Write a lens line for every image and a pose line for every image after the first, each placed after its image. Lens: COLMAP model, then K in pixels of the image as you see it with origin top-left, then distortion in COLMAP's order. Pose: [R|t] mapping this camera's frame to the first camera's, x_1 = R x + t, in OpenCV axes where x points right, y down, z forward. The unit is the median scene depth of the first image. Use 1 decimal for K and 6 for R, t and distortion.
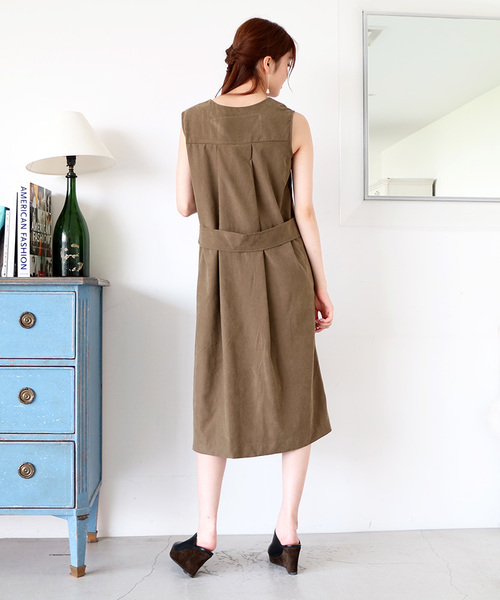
lens RADIAL K [[735.7, 0, 226.3], [0, 735.7, 289.9], [0, 0, 1]] dist [-0.082603, 0.002026]
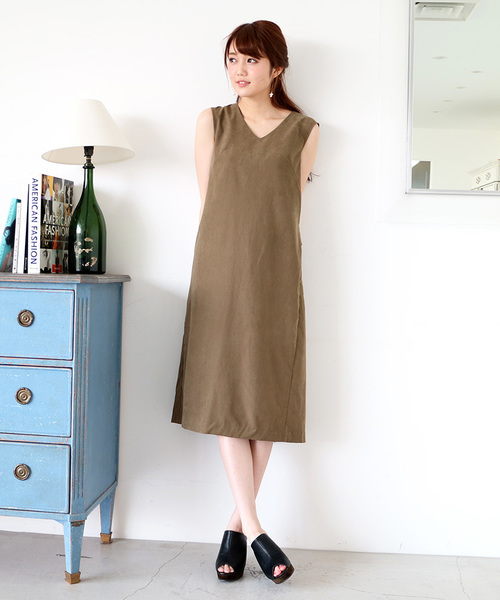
lens RADIAL K [[735.7, 0, 226.3], [0, 735.7, 289.9], [0, 0, 1]] dist [-0.082603, 0.002026]
pose [[0.988678, 0.028631, -0.147299, 0.120913], [-0.024312, 0.999222, 0.031044, -0.029892], [0.148073, -0.027111, 0.988605, 0.075265]]
